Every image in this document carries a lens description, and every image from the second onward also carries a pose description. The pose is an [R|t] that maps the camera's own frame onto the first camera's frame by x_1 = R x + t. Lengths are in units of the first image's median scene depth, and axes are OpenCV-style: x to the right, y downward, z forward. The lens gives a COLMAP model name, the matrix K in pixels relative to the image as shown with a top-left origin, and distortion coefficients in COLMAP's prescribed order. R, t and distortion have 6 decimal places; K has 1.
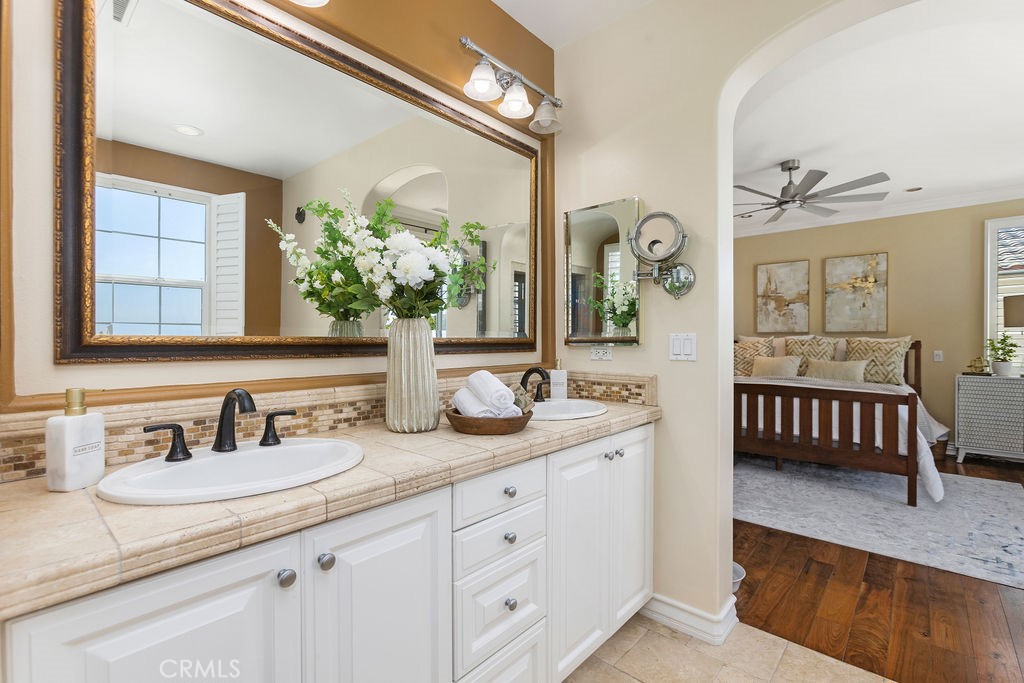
lens RADIAL K [[464.0, 0, 512.8], [0, 464.0, 345.4], [0, 0, 1]] dist [-0.011020, 0.007840]
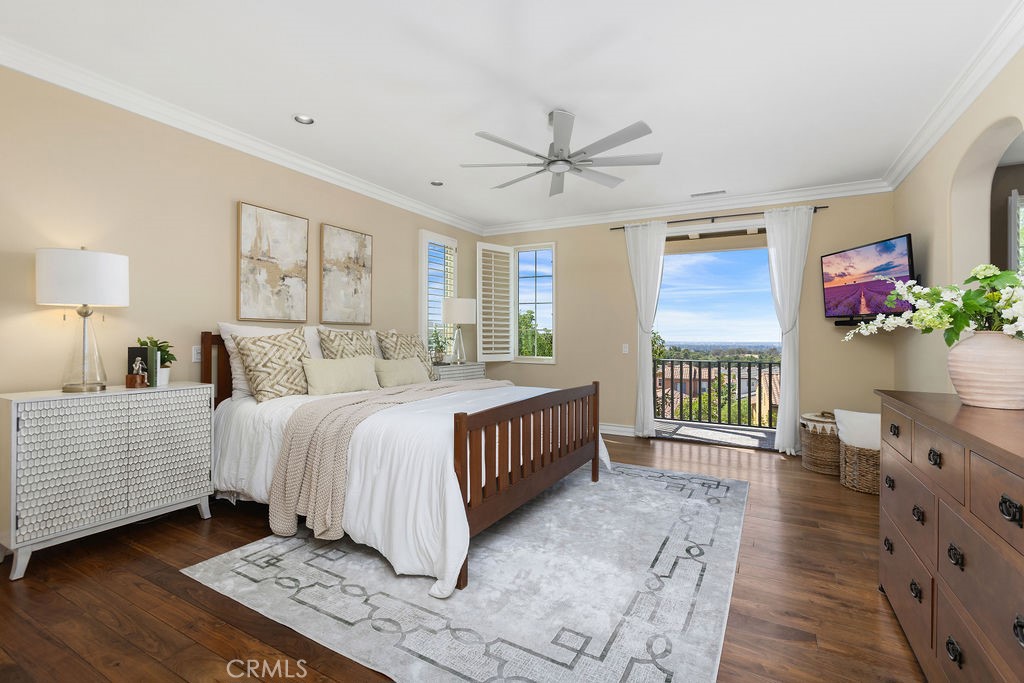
lens RADIAL K [[464.0, 0, 512.1], [0, 464.0, 334.4], [0, 0, 1]] dist [-0.011020, 0.007840]
pose [[-0.221258, -0.001303, 0.975215, -0.122158], [-0.002775, 0.999996, 0.000706, -0.009406], [-0.975211, -0.002550, -0.221260, 0.849603]]
